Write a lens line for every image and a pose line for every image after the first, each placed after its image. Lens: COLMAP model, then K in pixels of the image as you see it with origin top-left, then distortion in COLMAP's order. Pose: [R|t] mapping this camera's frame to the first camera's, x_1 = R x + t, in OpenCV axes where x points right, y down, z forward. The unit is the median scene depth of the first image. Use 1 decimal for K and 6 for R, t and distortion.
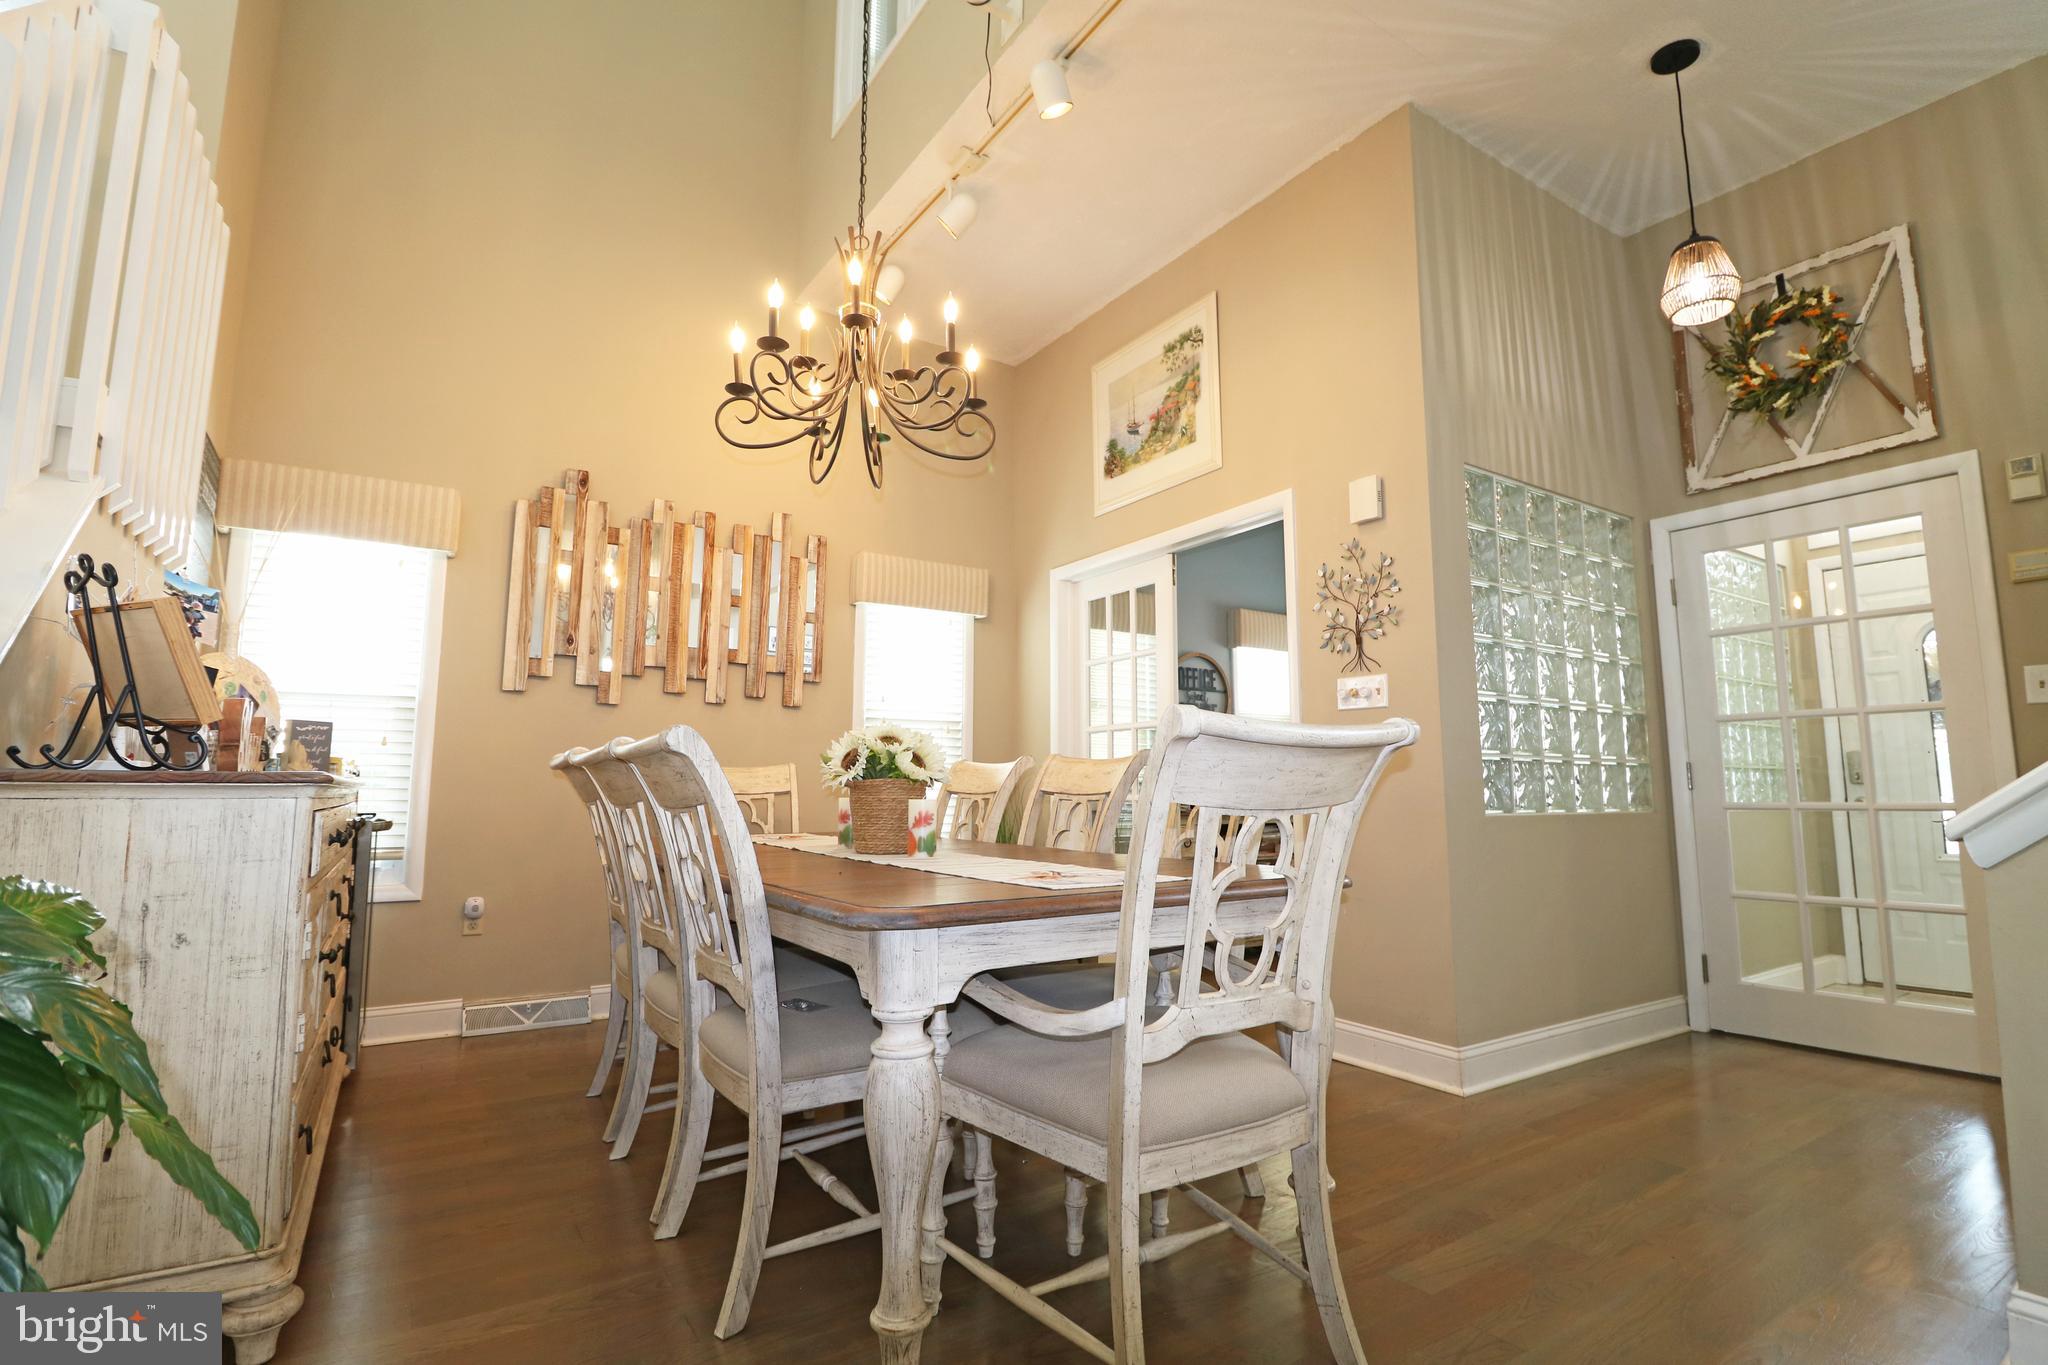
lens RADIAL K [[953.7, 0, 1035.3], [0, 953.7, 674.5], [0, 0, 1]] dist [0.000052, -0.011853]
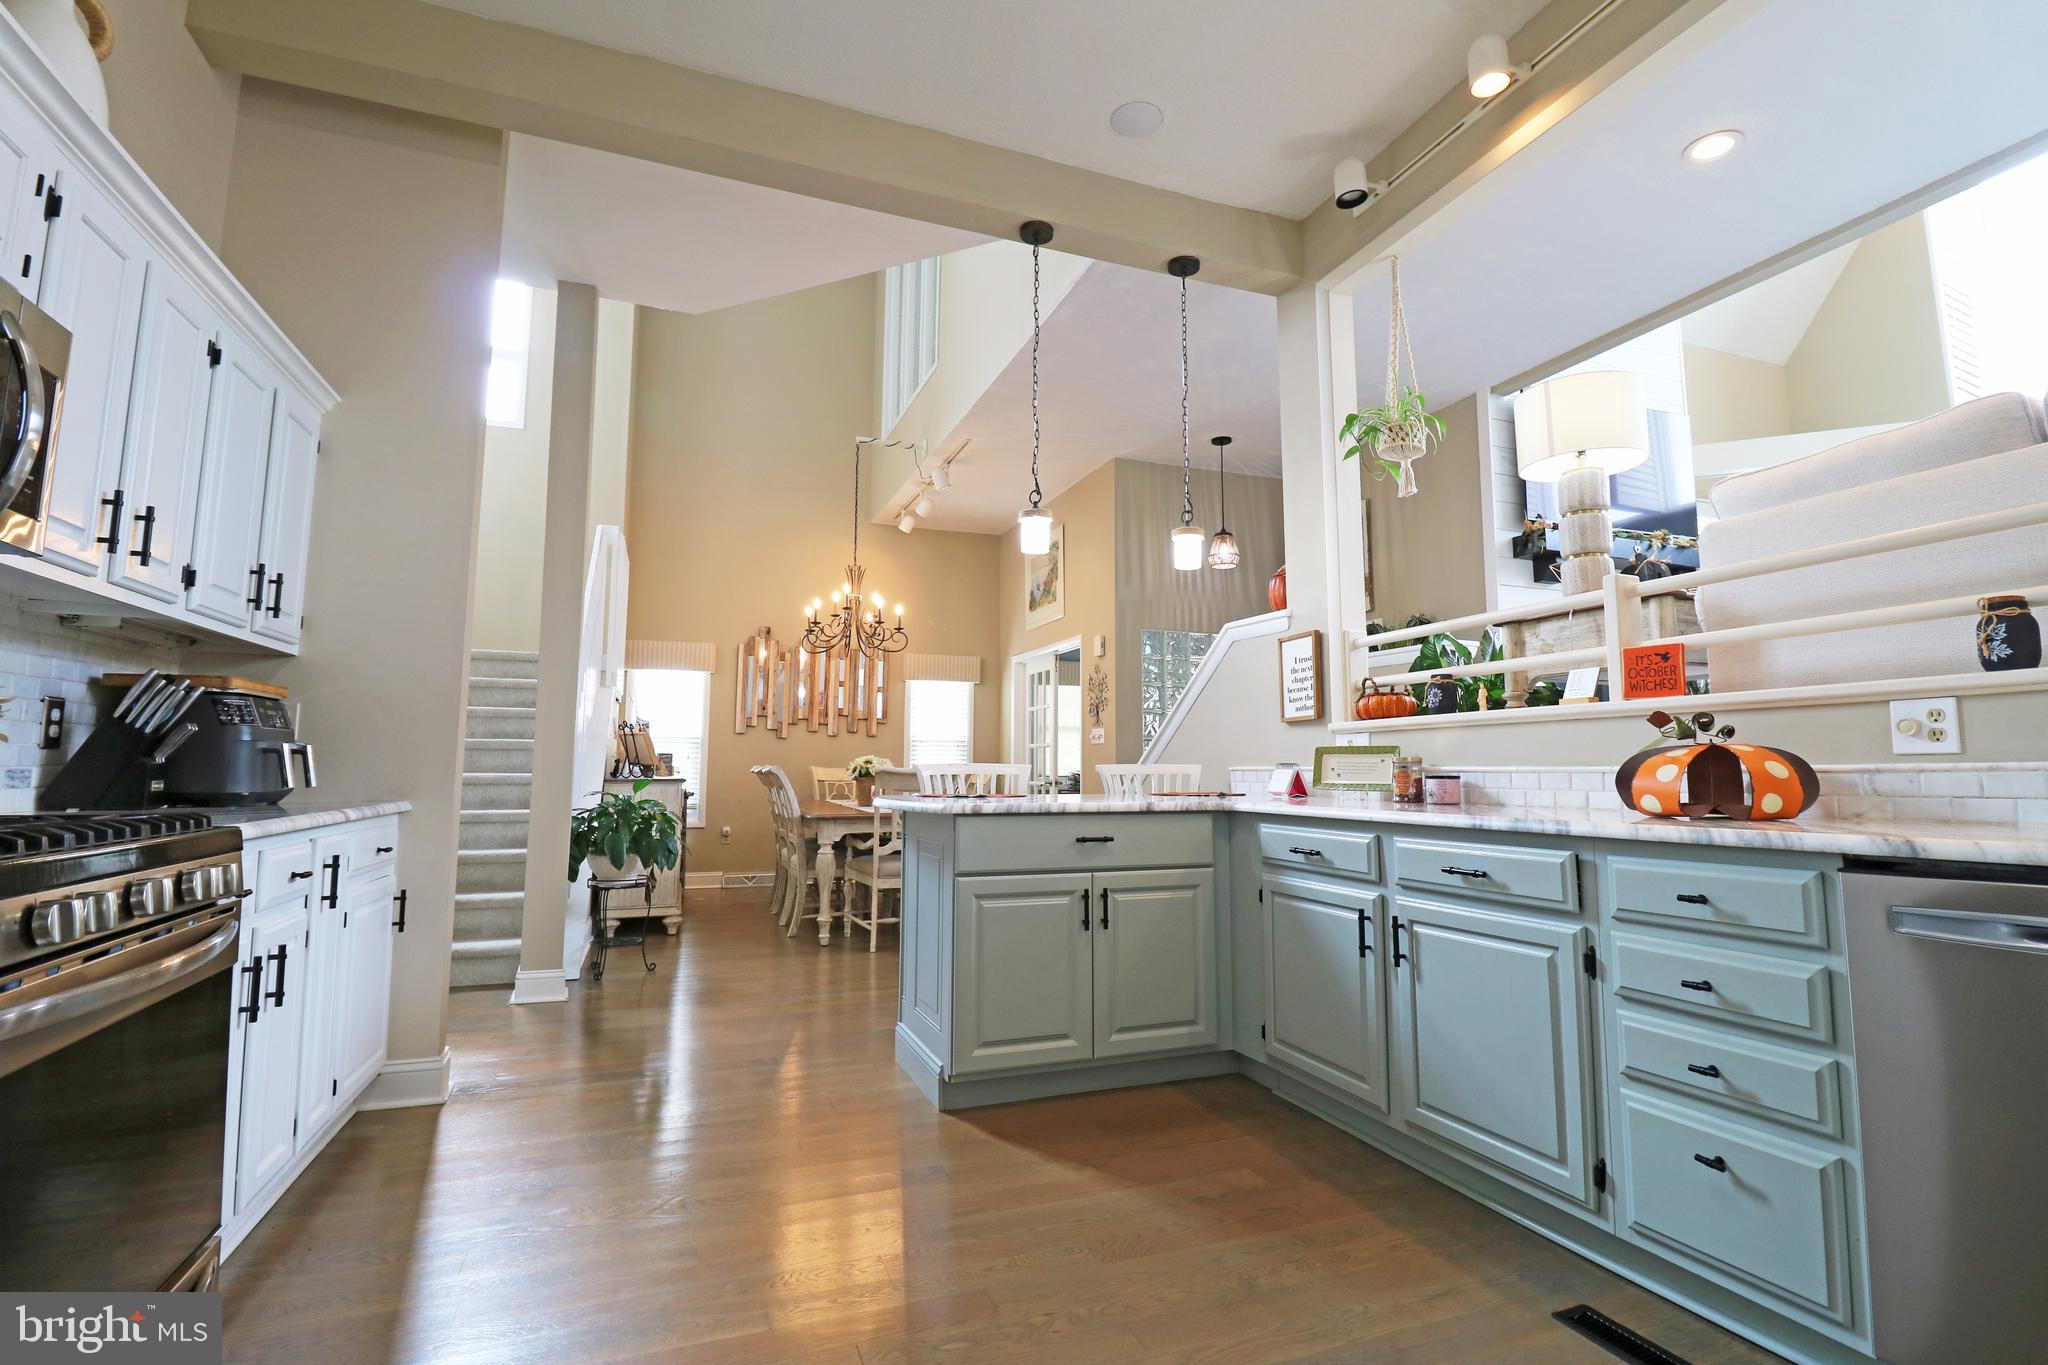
lens RADIAL K [[949.8, 0, 1025.7], [0, 949.8, 677.0], [0, 0, 1]] dist [-0.001124, -0.012209]
pose [[0.973580, -0.017048, -0.227708, 0.630427], [0.022768, 0.999487, 0.022520, -0.157387], [0.227208, -0.027109, 0.973469, -1.036120]]
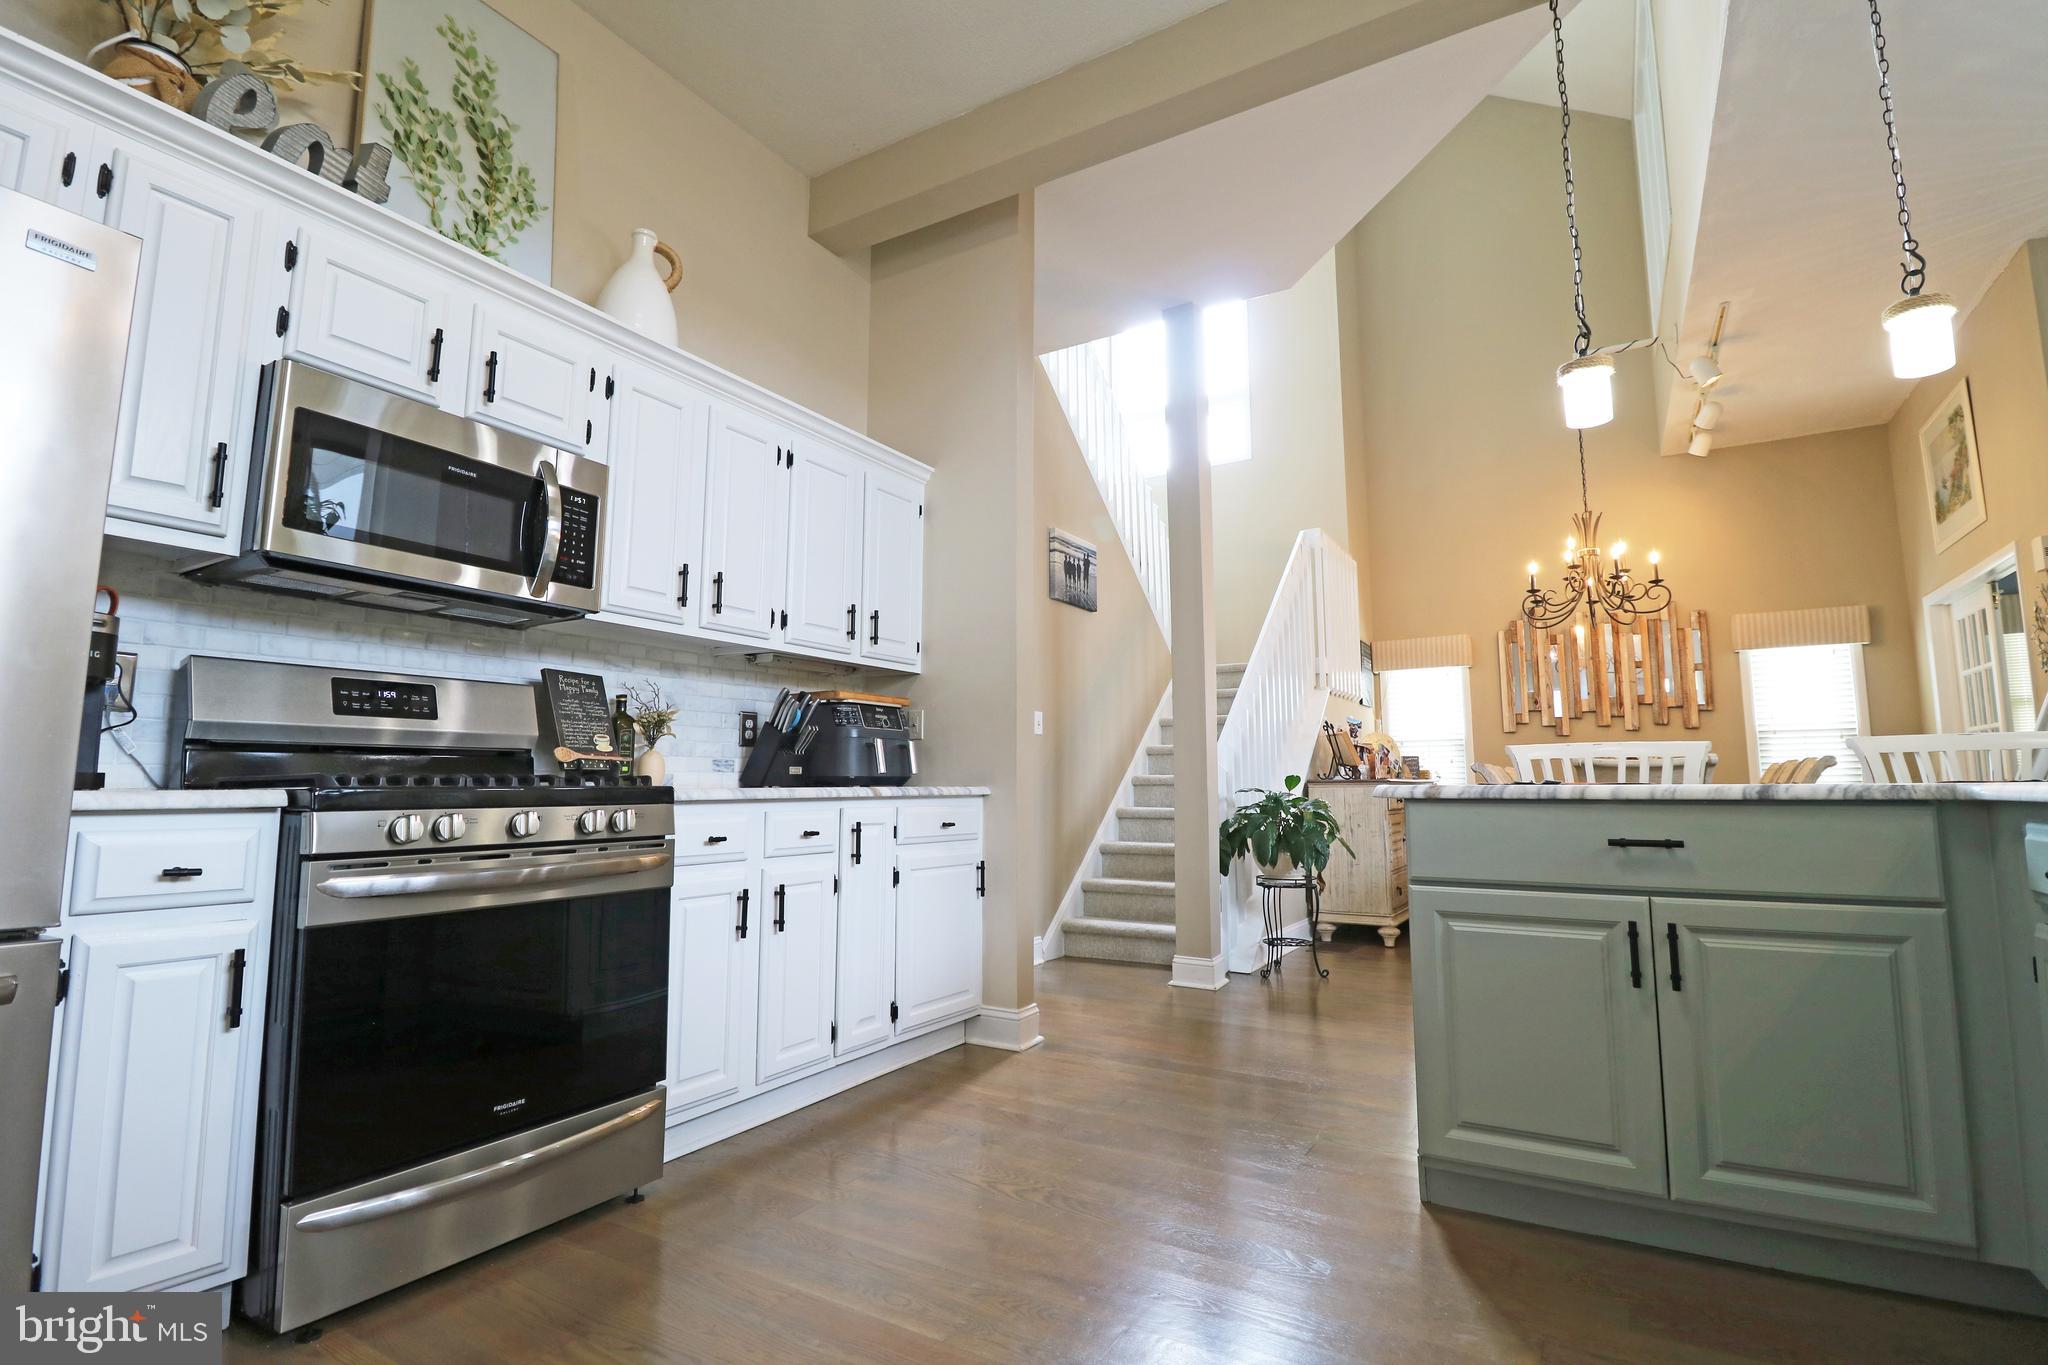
lens RADIAL K [[949.8, 0, 1025.7], [0, 949.8, 677.0], [0, 0, 1]] dist [-0.001124, -0.012209]
pose [[0.420280, -0.103397, -0.901484, 0.833760], [0.111423, 0.991849, -0.061815, -0.089813], [0.900528, -0.074467, 0.428375, -0.732181]]
